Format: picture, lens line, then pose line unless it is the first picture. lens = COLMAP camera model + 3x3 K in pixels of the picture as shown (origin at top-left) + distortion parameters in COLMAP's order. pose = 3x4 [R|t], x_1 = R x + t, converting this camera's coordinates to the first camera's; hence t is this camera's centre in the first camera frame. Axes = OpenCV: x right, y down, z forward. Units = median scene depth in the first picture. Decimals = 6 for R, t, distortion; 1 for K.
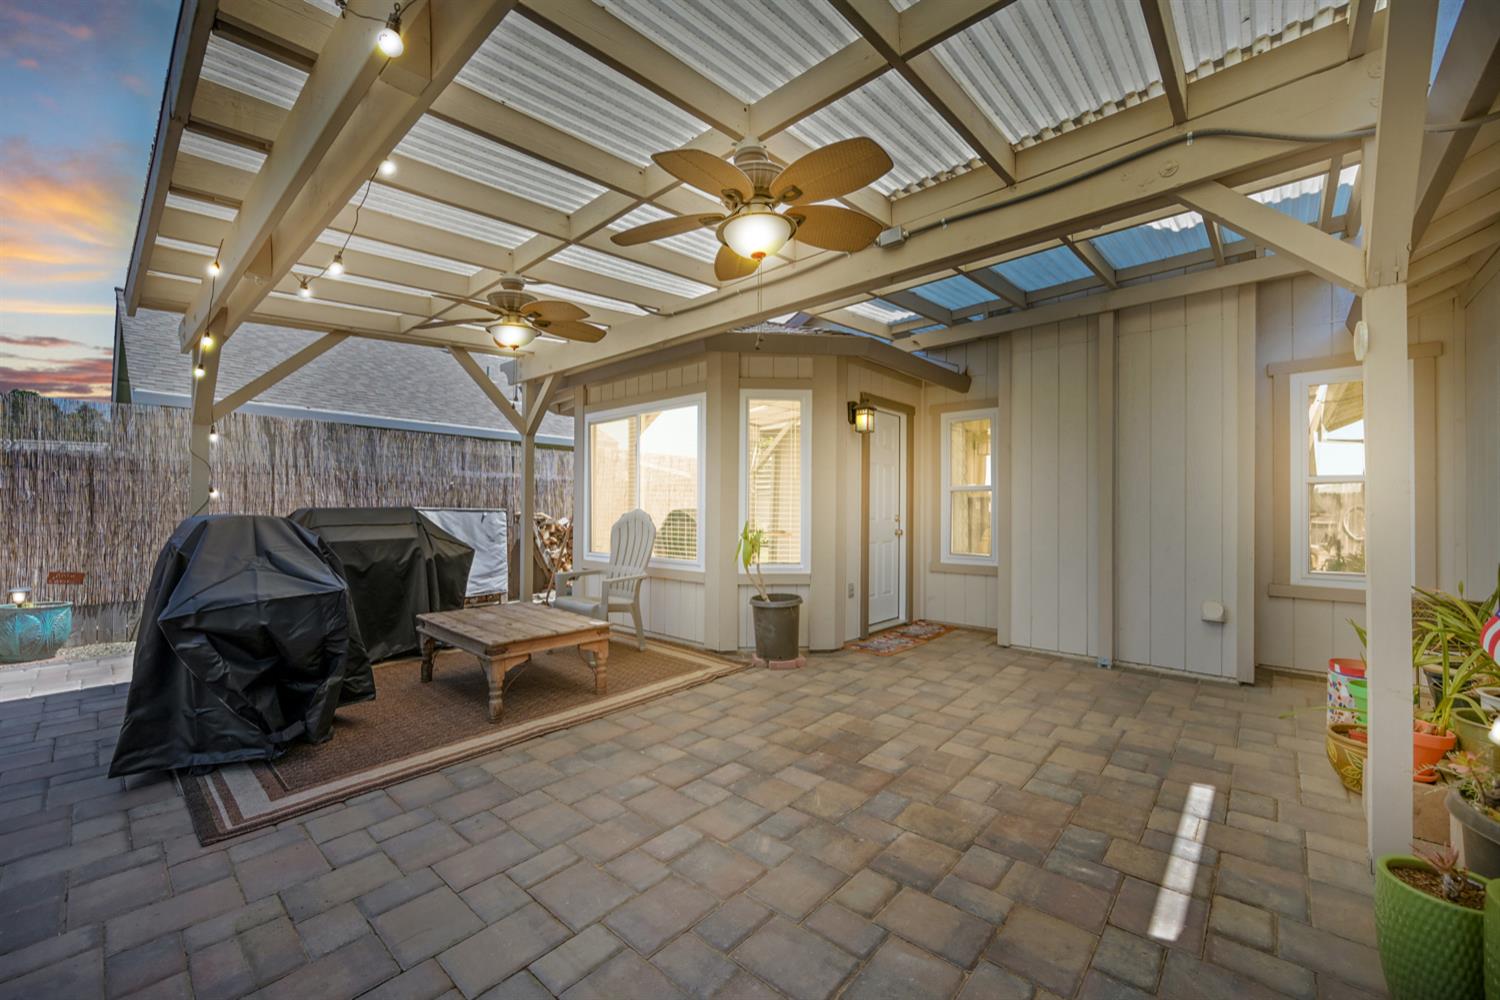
lens RADIAL K [[591.4, 0, 754.5], [0, 591.4, 498.5], [0, 0, 1]] dist [0.000263, -0.000016]
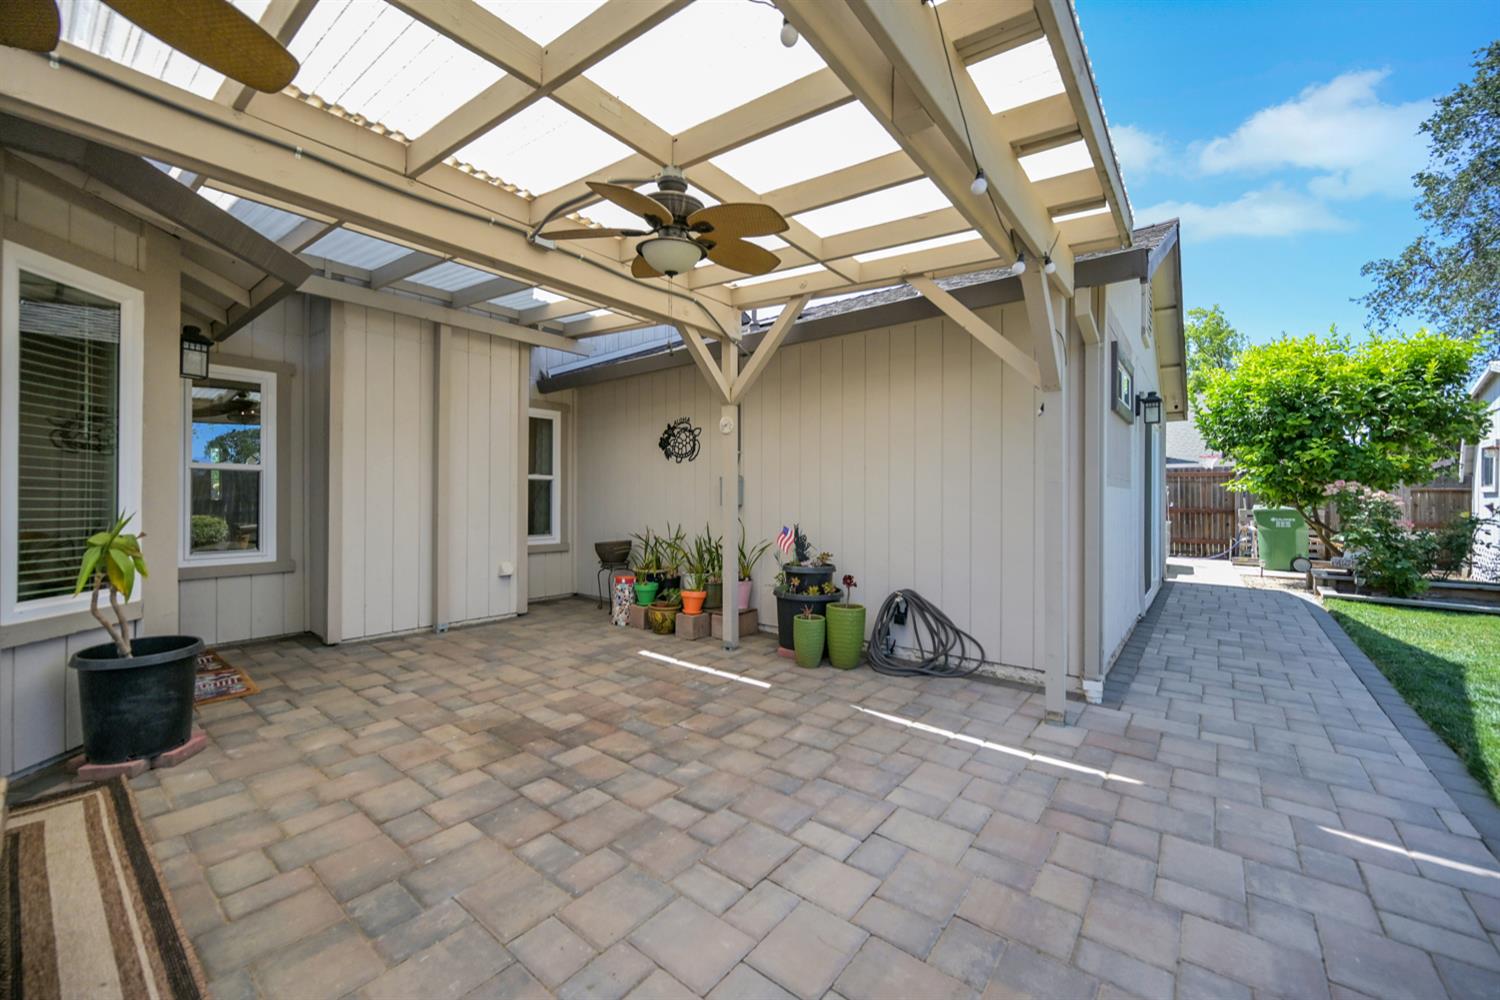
lens RADIAL K [[573.5, 0, 741.6], [0, 573.5, 503.4], [0, 0, 1]] dist [-0.001817, -0.000198]
pose [[-0.027805, -0.012955, 0.999529, -0.767698], [-0.020552, 0.999712, 0.012386, 0.007082], [-0.999402, -0.020198, -0.028063, 0.611111]]
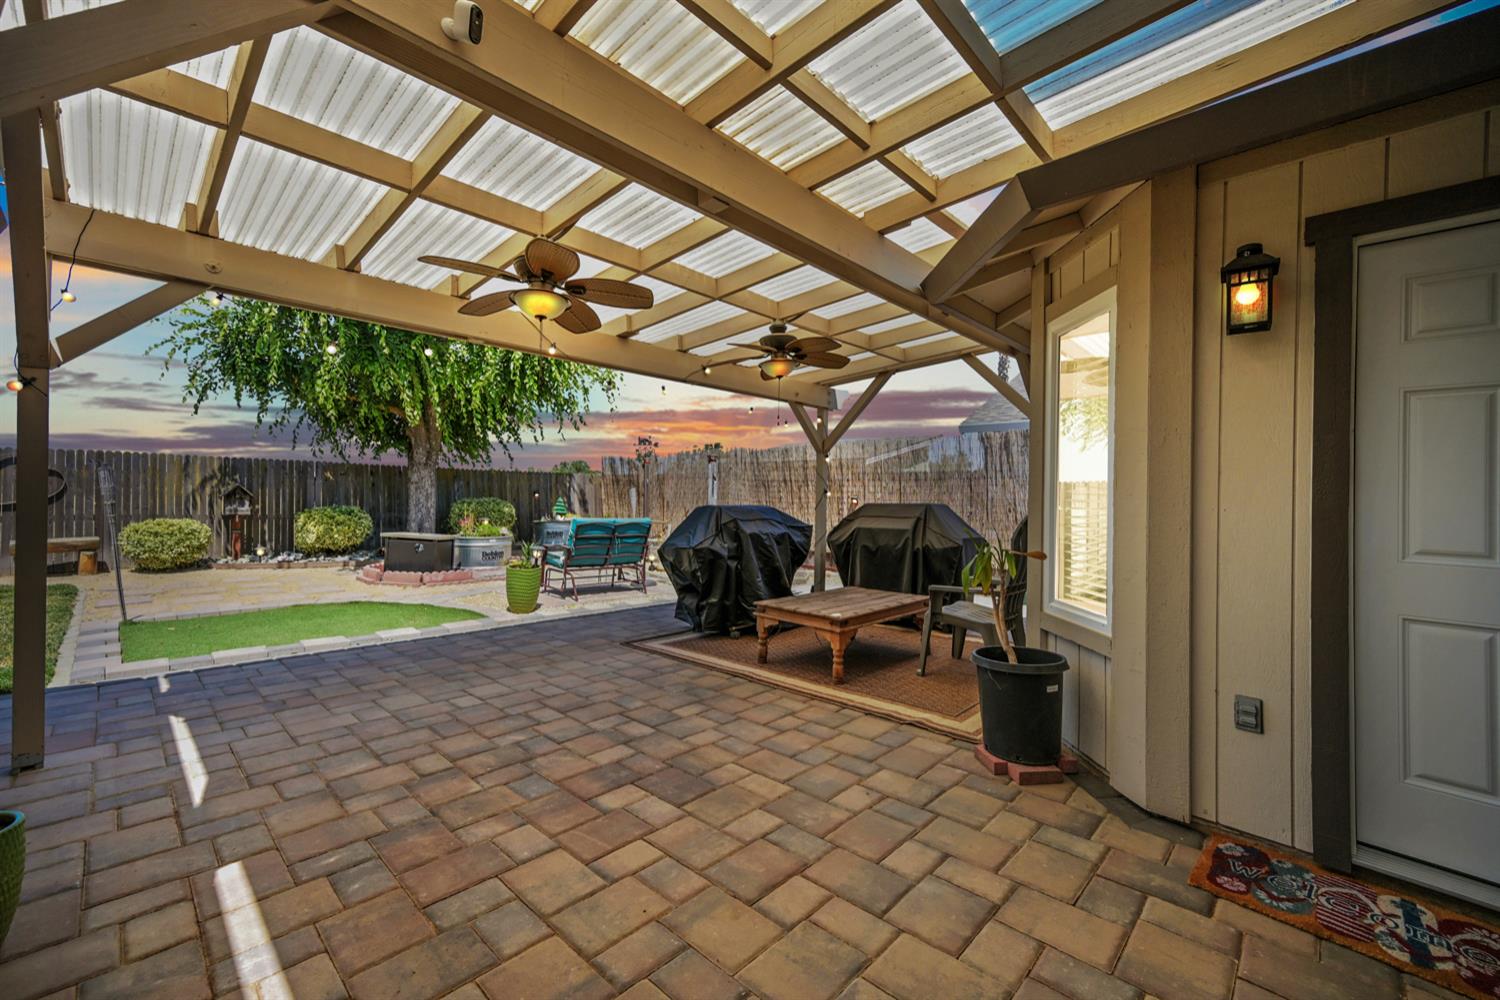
lens RADIAL K [[606.1, 0, 769.4], [0, 606.1, 497.8], [0, 0, 1]] dist [-0.000153, -0.000120]
pose [[-0.016063, -0.001950, -0.999869, 0.954600], [-0.002369, 0.999995, -0.001912, 0.008361], [0.999868, 0.002338, -0.016068, 1.065918]]
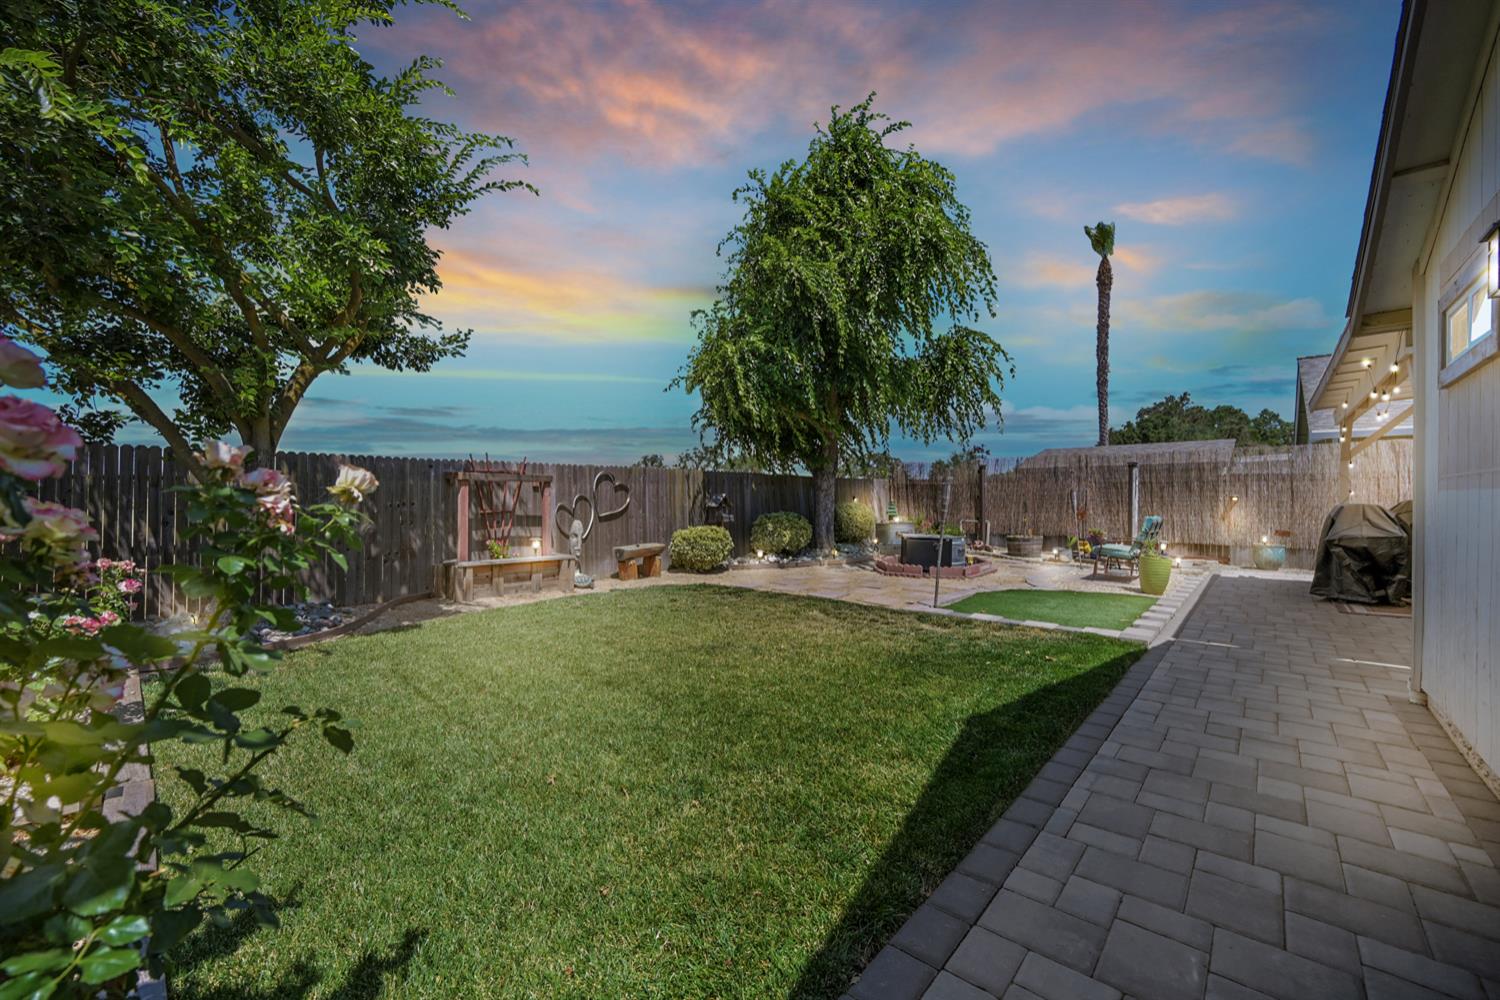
lens RADIAL K [[591.4, 0, 754.5], [0, 591.4, 498.5], [0, 0, 1]] dist [0.000263, -0.000016]
pose [[0.011821, 0.001617, -0.999929, 1.351484], [0.018262, 0.999832, 0.001833, -0.038783], [0.999763, -0.018282, 0.011789, -1.328538]]
